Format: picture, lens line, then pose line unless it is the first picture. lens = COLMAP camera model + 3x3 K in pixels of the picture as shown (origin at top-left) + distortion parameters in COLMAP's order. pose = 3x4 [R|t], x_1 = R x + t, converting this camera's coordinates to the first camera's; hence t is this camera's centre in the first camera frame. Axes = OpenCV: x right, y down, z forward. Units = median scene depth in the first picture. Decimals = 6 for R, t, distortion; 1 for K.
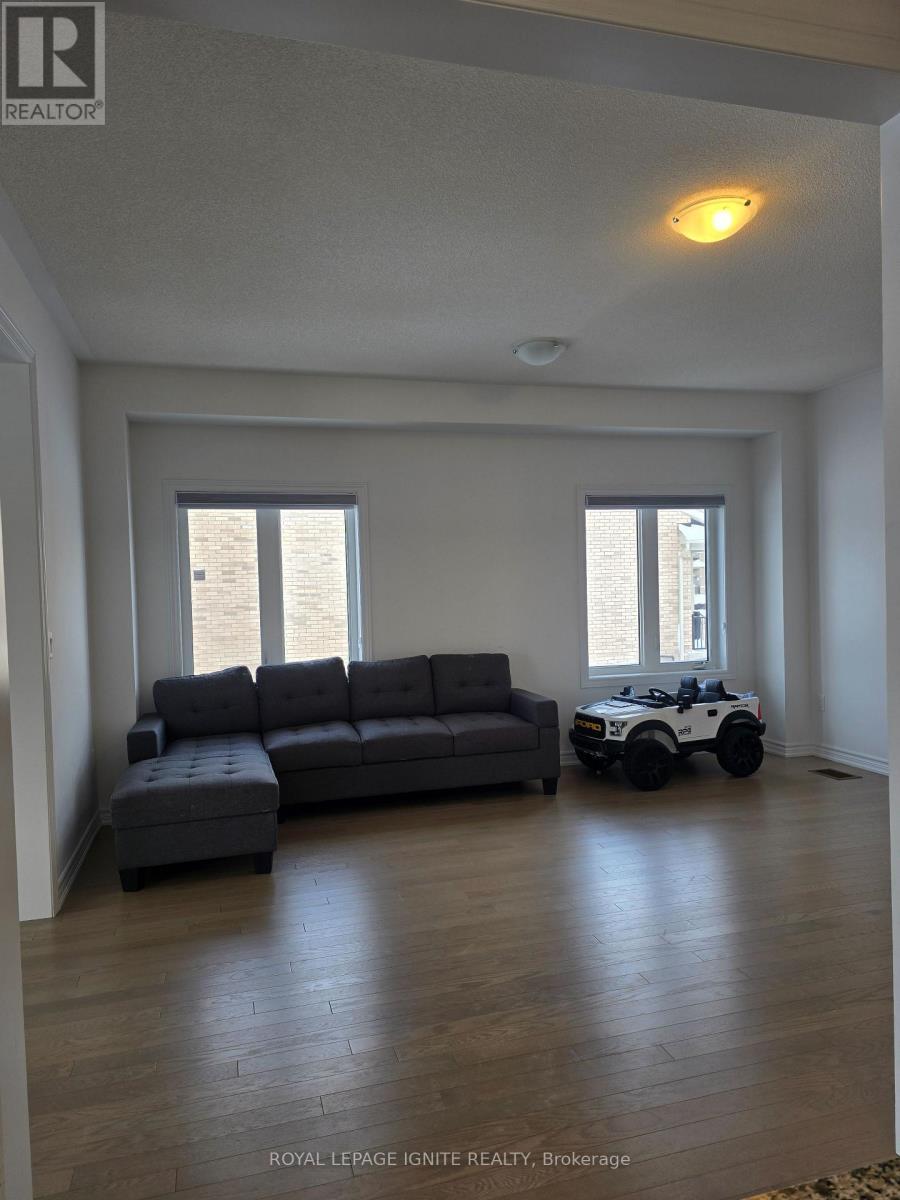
lens RADIAL K [[810.8, 0, 435.2], [0, 810.8, 614.0], [0, 0, 1]] dist [0.057172, -0.057726]
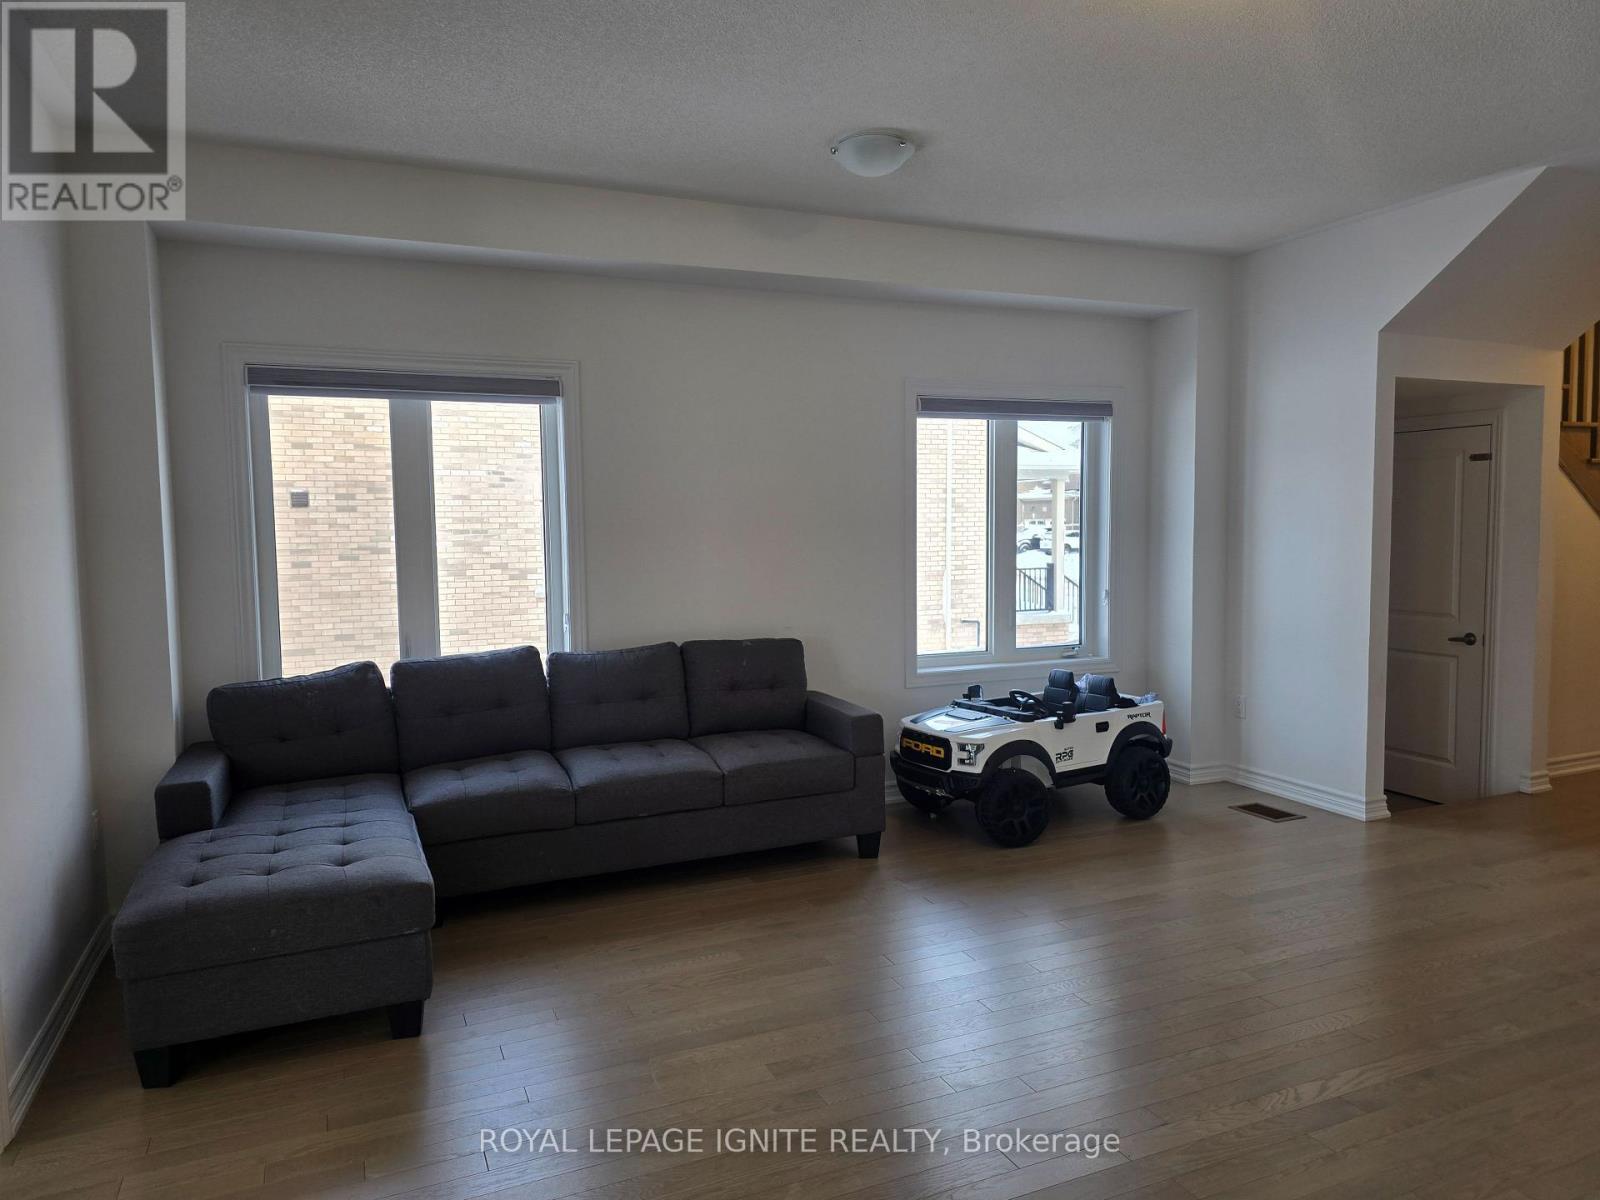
lens RADIAL K [[1092.5, 0, 808.0], [0, 1092.5, 605.6], [0, 0, 1]] dist [0.055562, -0.067236]
pose [[0.989189, 0.004427, 0.146580, -0.033921], [-0.010884, 0.999004, 0.043279, -0.015295], [-0.146243, -0.044407, 0.988252, 0.149490]]
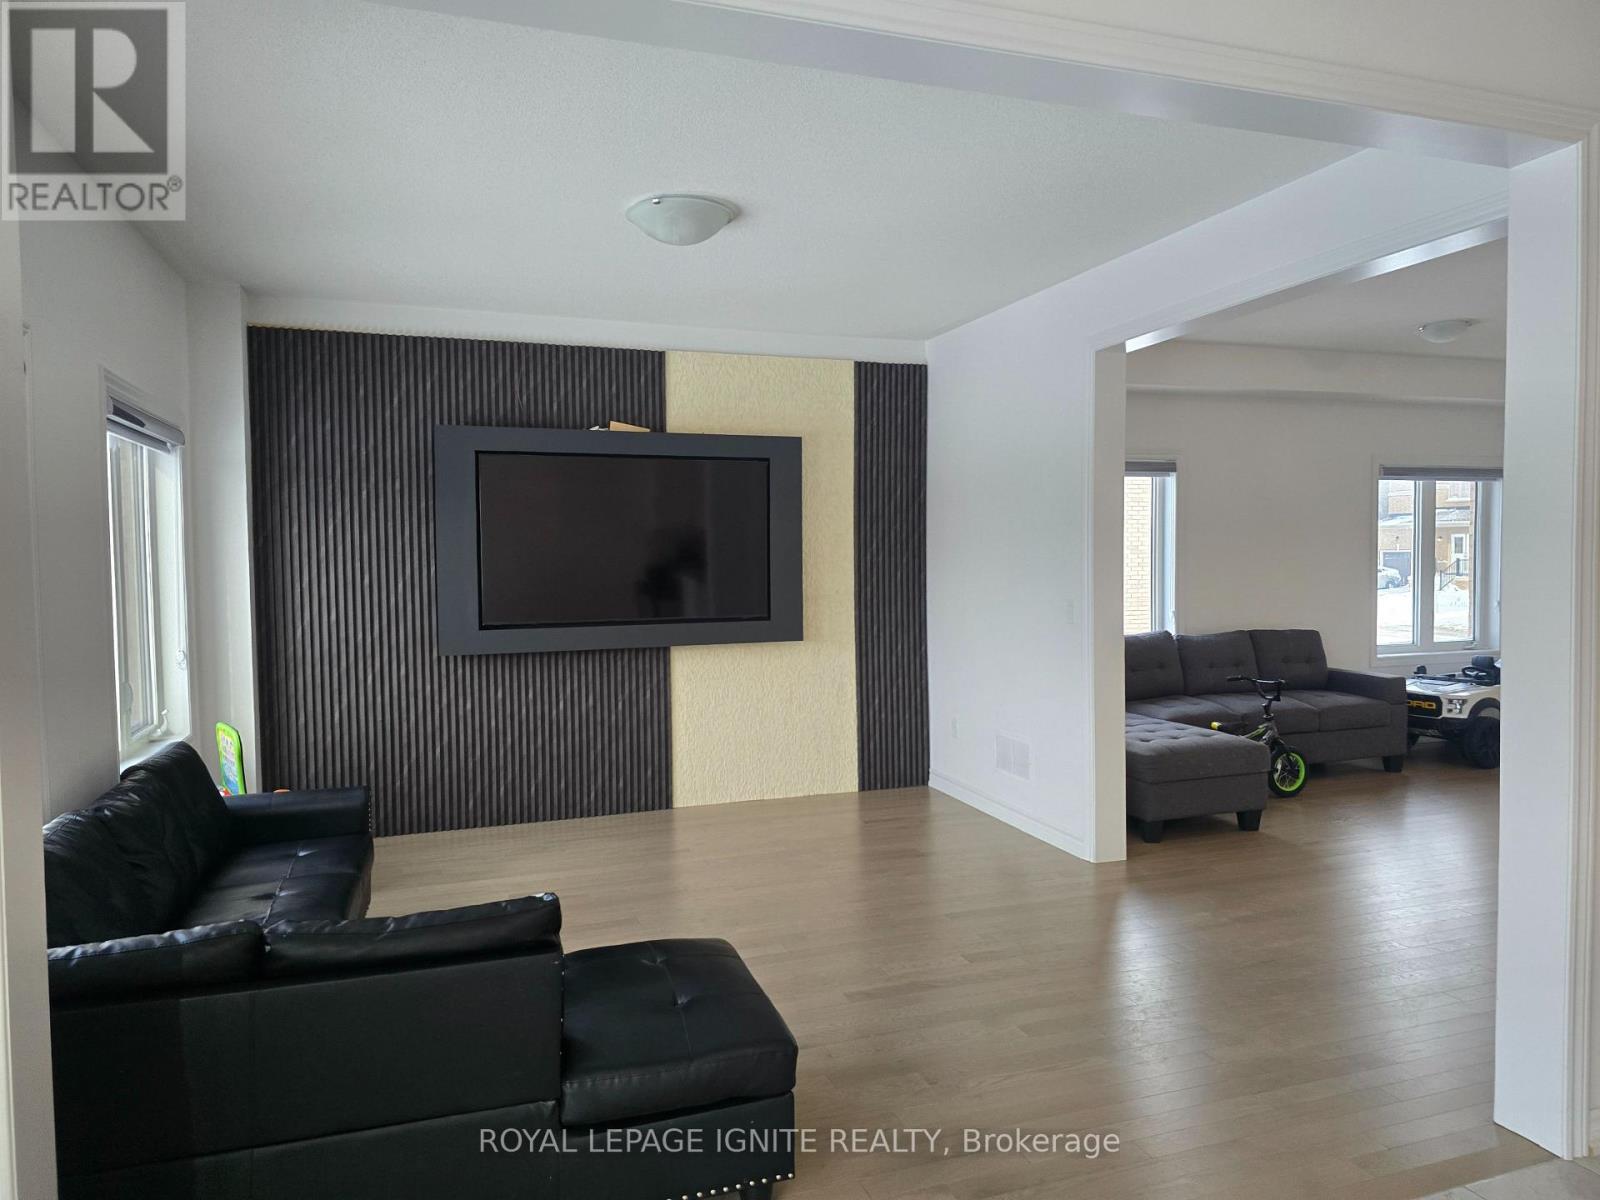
lens RADIAL K [[1055.6, 0, 800.0], [0, 1055.6, 600.0], [0, 0, 1]] dist [0.143389, -0.190087]
pose [[0.997823, 0.012437, 0.064759, -0.641221], [-0.012923, 0.999891, 0.007092, 0.013142], [-0.064664, -0.007914, 0.997876, -0.251759]]
